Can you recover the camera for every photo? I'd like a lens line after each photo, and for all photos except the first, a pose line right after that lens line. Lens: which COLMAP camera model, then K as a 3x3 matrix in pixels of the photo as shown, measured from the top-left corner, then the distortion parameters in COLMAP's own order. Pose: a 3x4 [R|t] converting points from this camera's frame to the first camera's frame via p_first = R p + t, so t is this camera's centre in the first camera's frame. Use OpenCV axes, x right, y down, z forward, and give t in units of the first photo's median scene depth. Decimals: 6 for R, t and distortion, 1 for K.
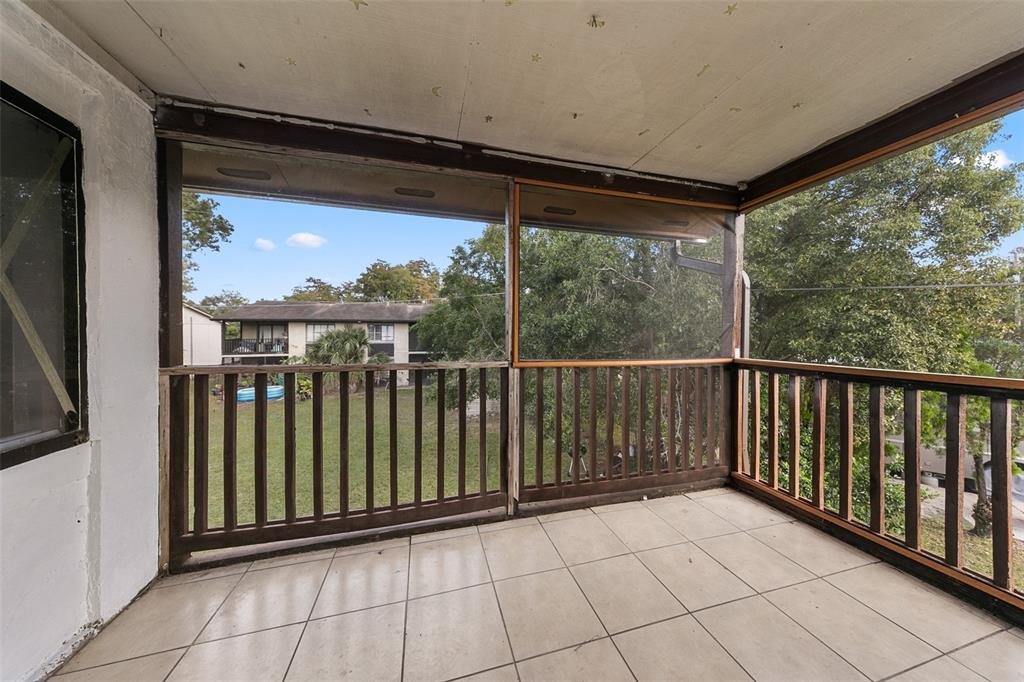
lens RADIAL K [[317.4, 0, 510.8], [0, 317.4, 334.9], [0, 0, 1]] dist [0.000092, 0.000010]
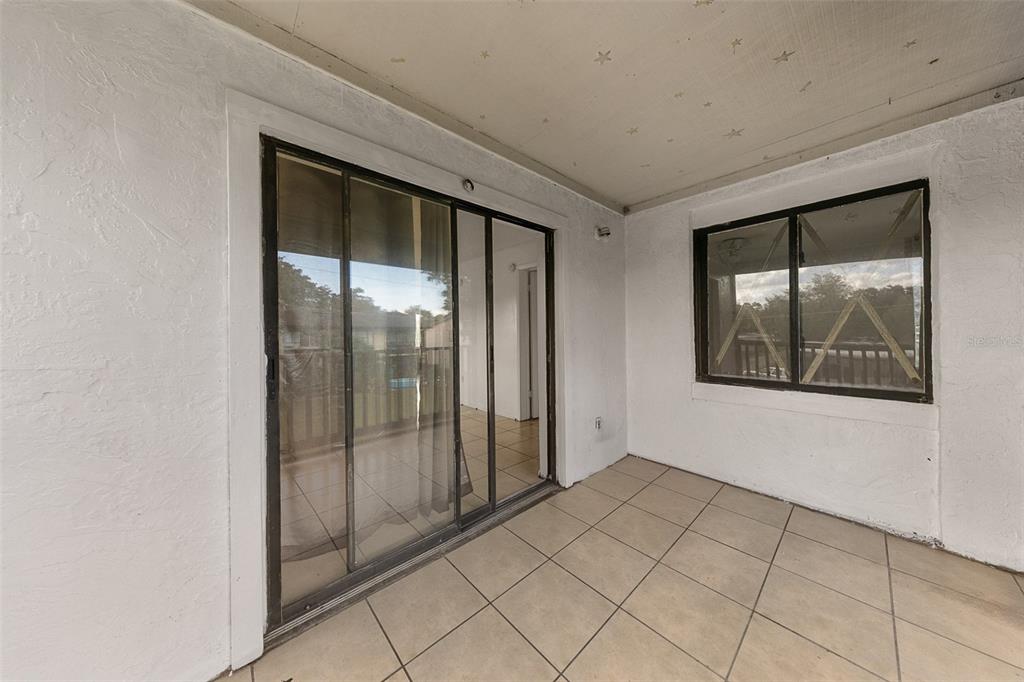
lens RADIAL K [[317.4, 0, 510.8], [0, 317.4, 334.9], [0, 0, 1]] dist [0.000092, 0.000010]
pose [[-0.892824, 0.009391, -0.450309, 0.906416], [0.008167, 0.999956, 0.004662, 0.017651], [0.450332, 0.000484, -0.892861, 1.414714]]
